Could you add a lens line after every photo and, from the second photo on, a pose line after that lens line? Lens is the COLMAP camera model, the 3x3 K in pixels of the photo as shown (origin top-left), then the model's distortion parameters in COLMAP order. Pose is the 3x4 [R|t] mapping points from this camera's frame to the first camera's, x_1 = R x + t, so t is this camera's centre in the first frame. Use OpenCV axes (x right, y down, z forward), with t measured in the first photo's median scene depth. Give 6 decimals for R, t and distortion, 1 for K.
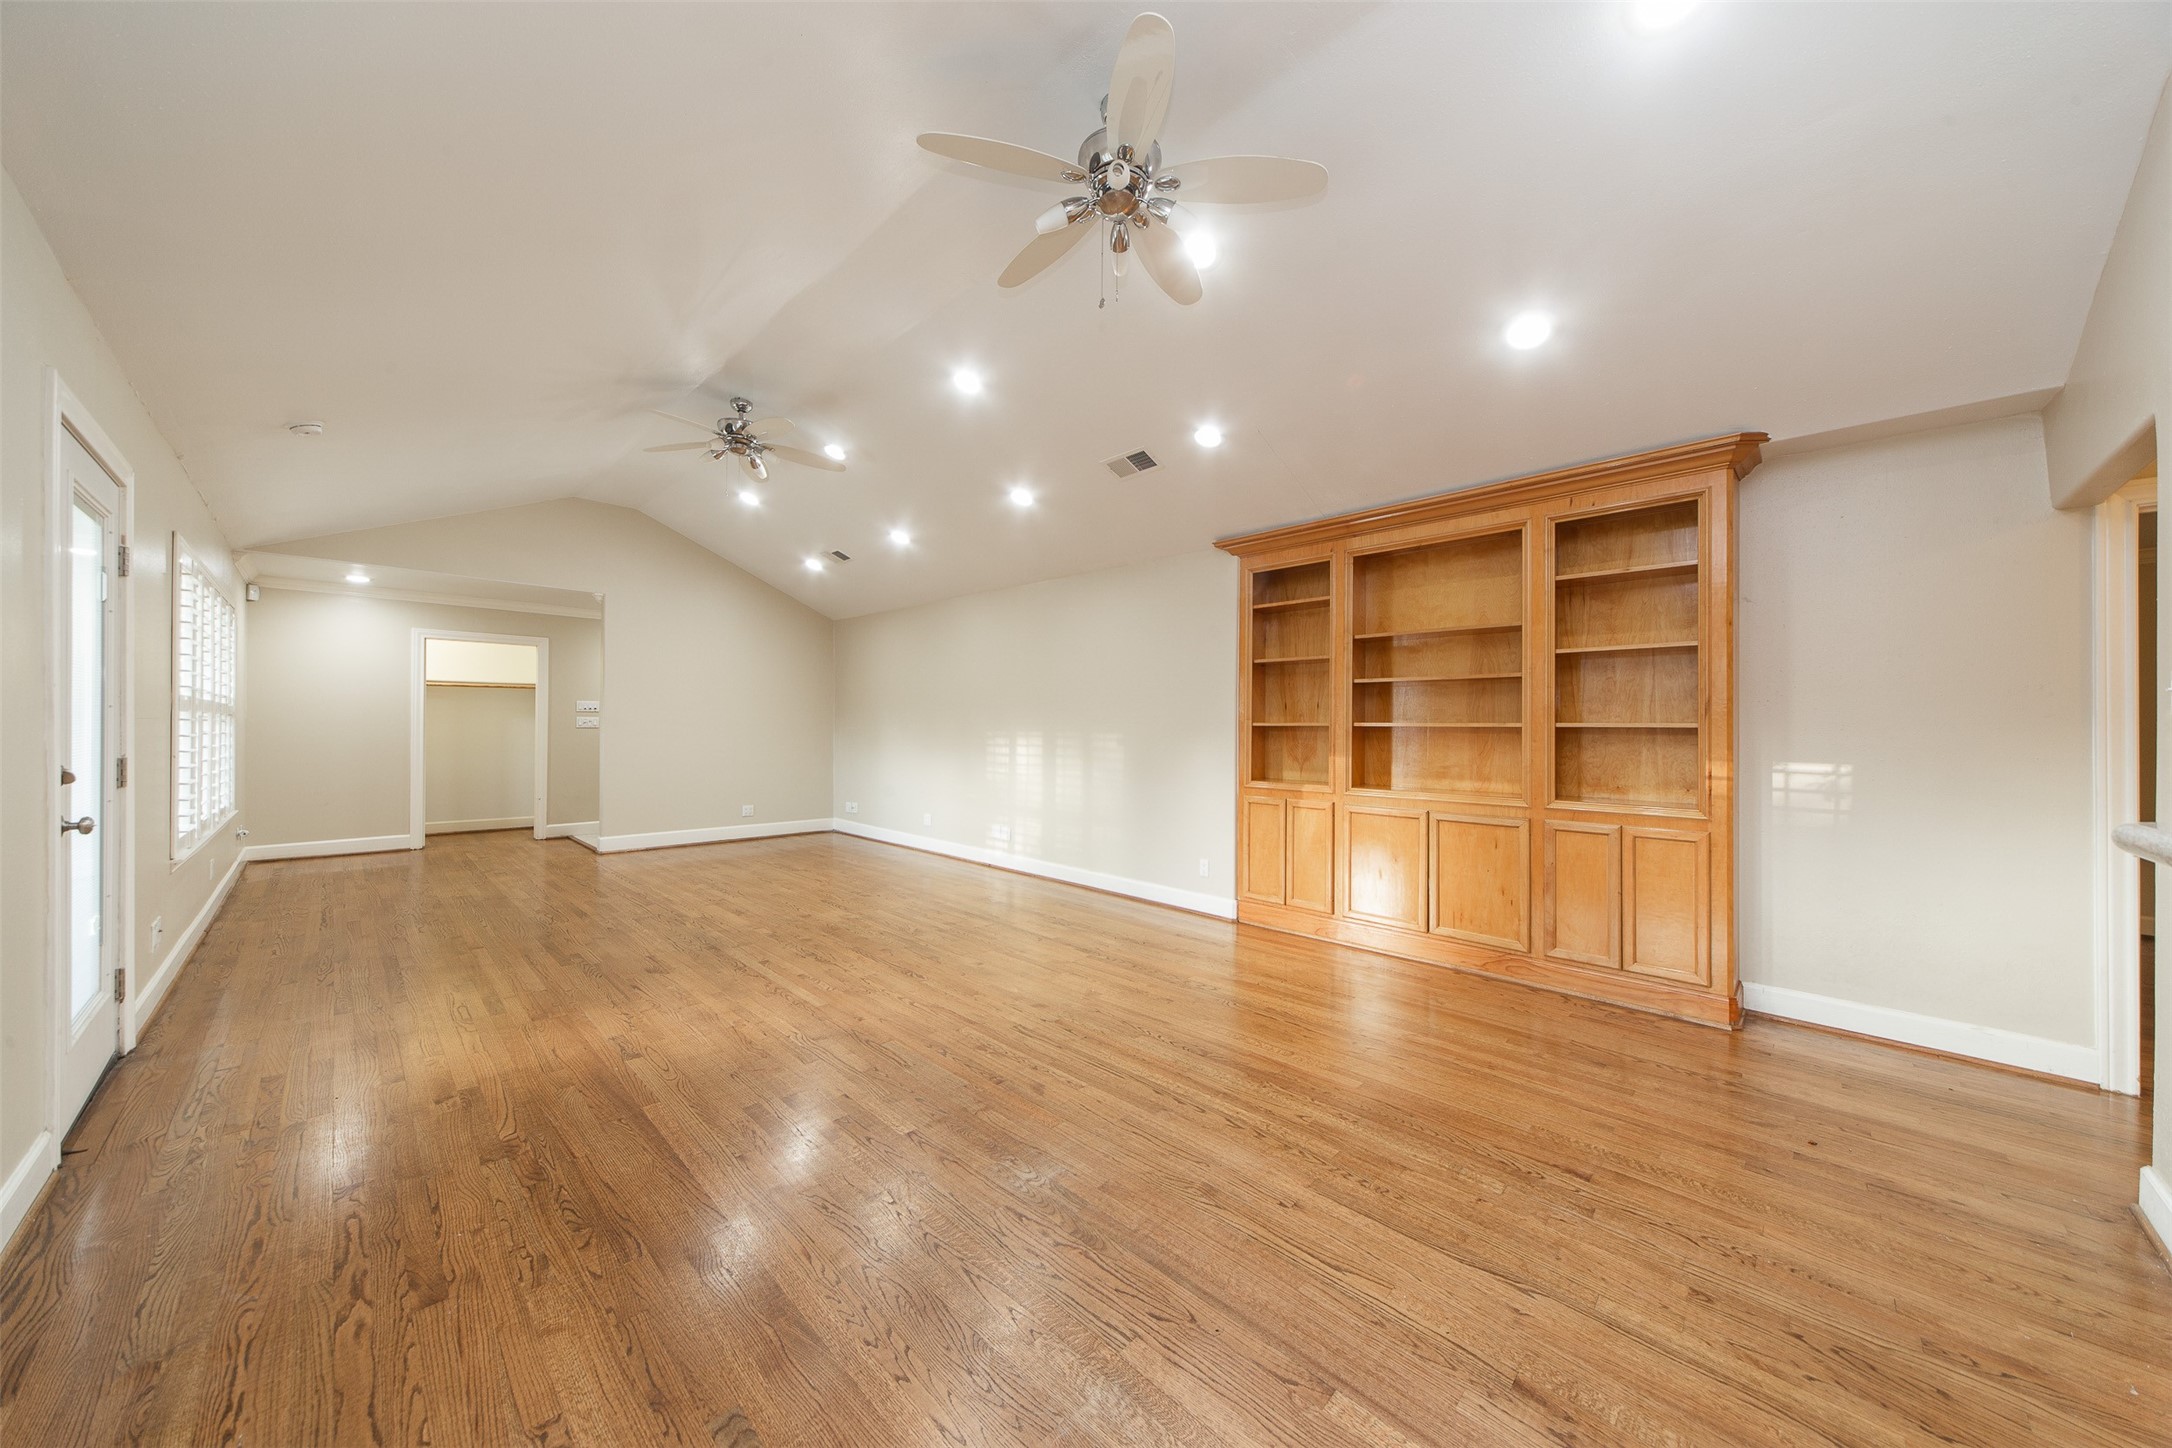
lens RADIAL K [[749.0, 0, 1087.1], [0, 749.0, 724.2], [0, 0, 1]] dist [0.000562, -0.000362]
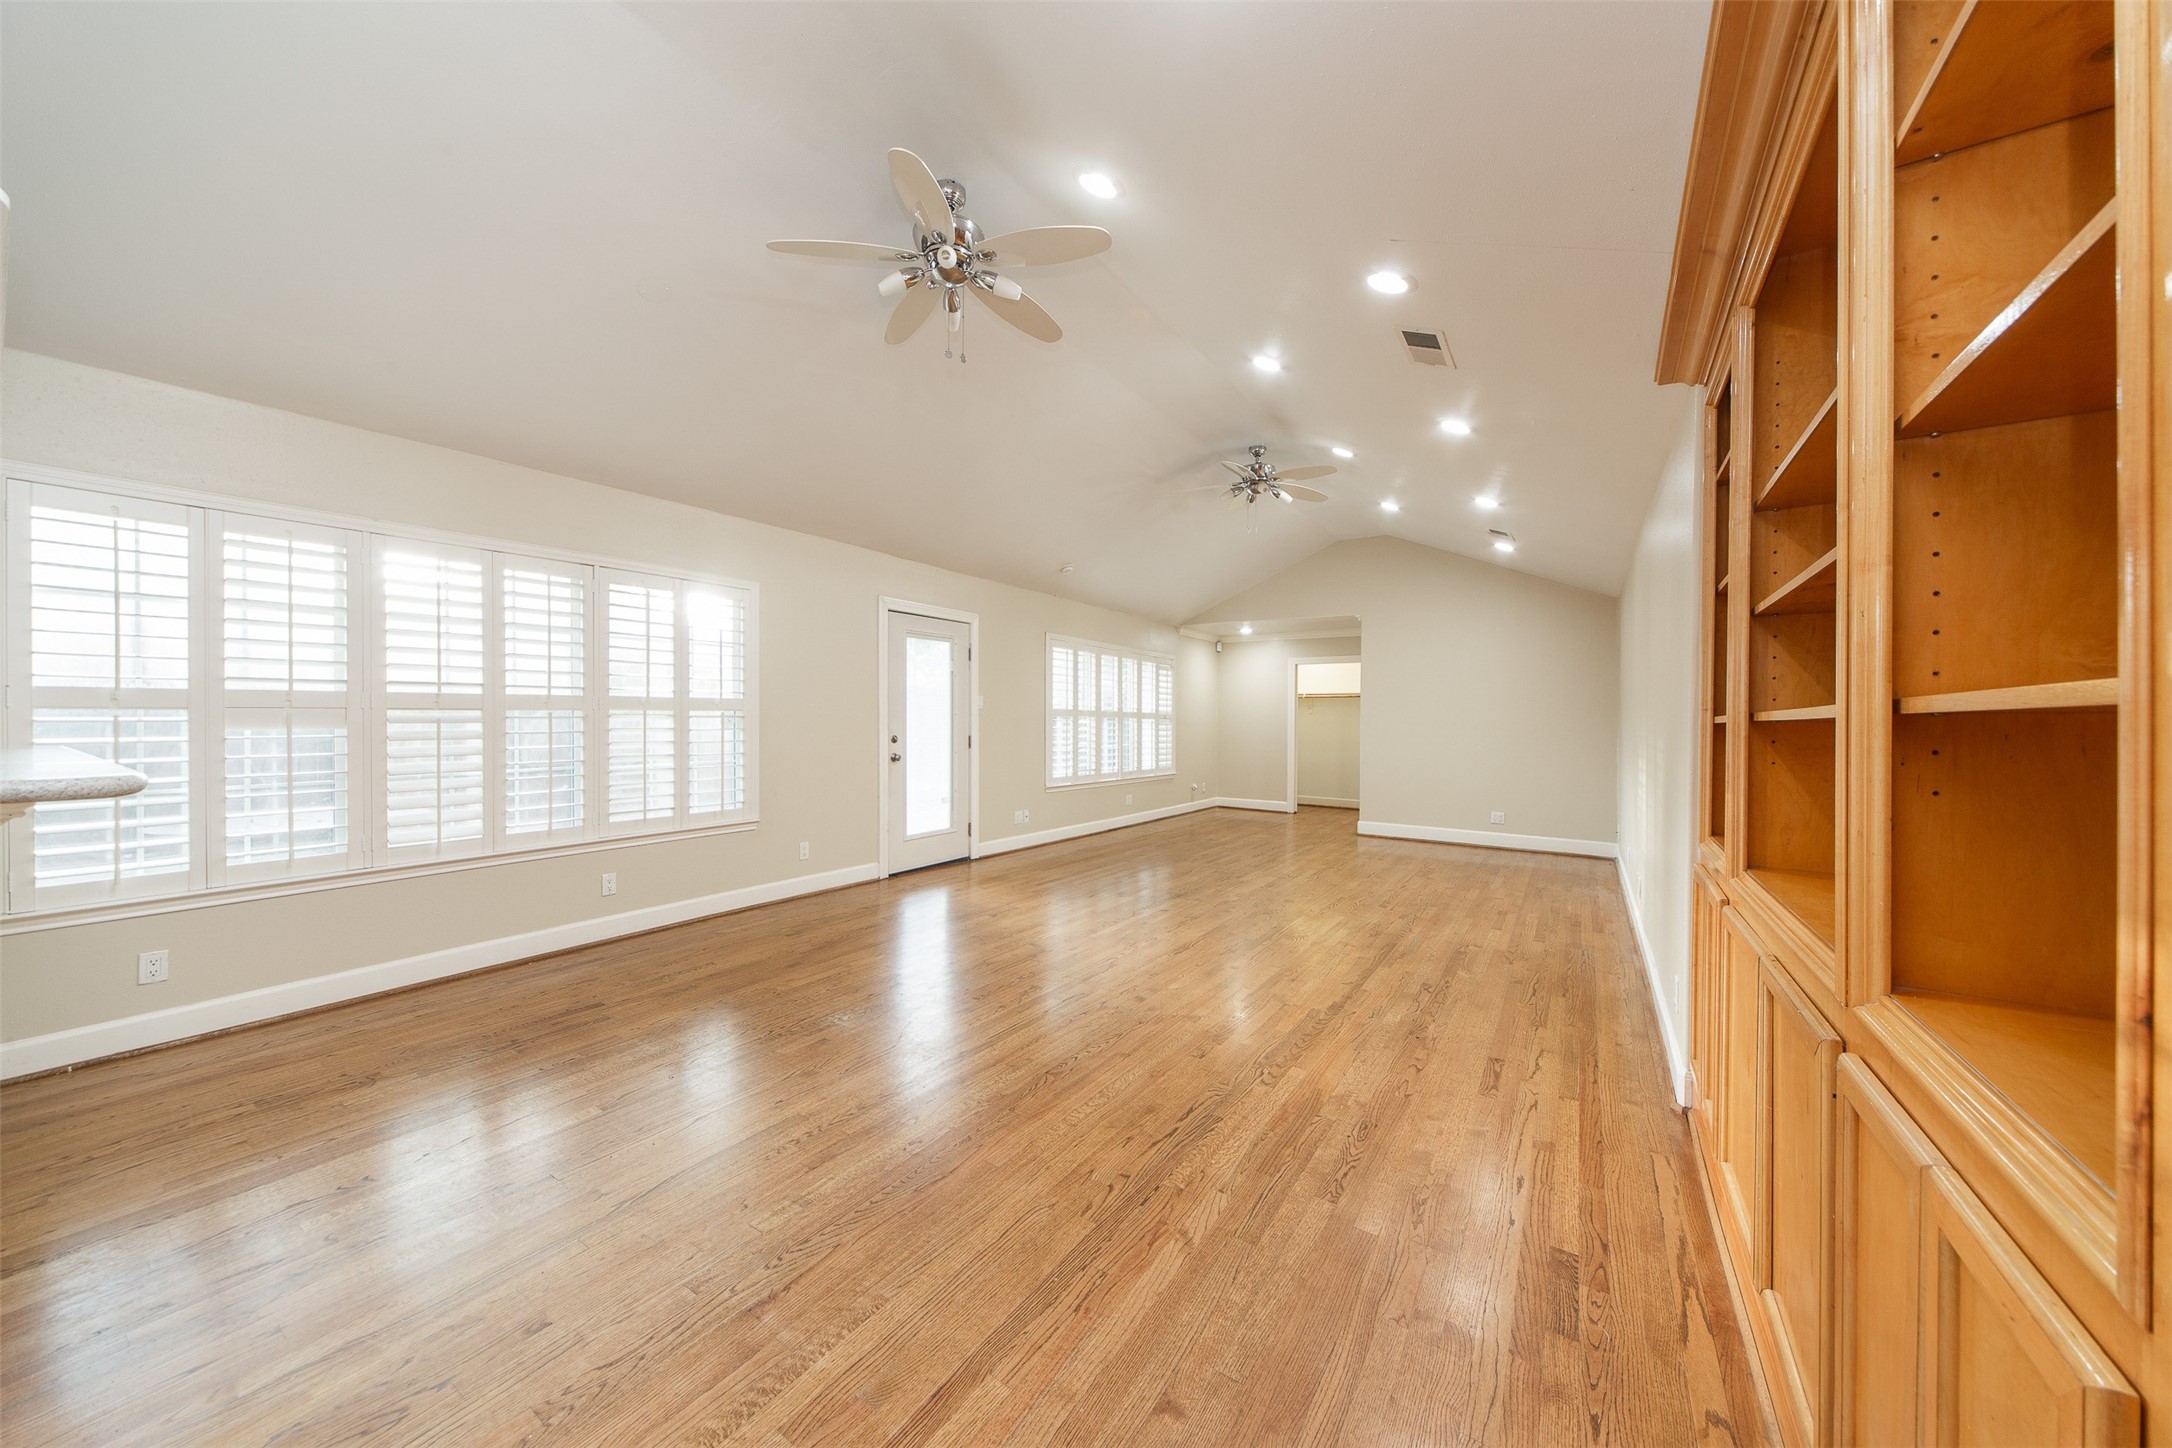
lens RADIAL K [[749.0, 0, 1076.0], [0, 749.0, 721.4], [0, 0, 1]] dist [0.000562, -0.000362]
pose [[0.174930, -0.003098, -0.984576, 0.647176], [-0.010540, 0.999932, -0.005019, 0.006782], [0.984525, 0.011255, 0.174885, 0.520742]]
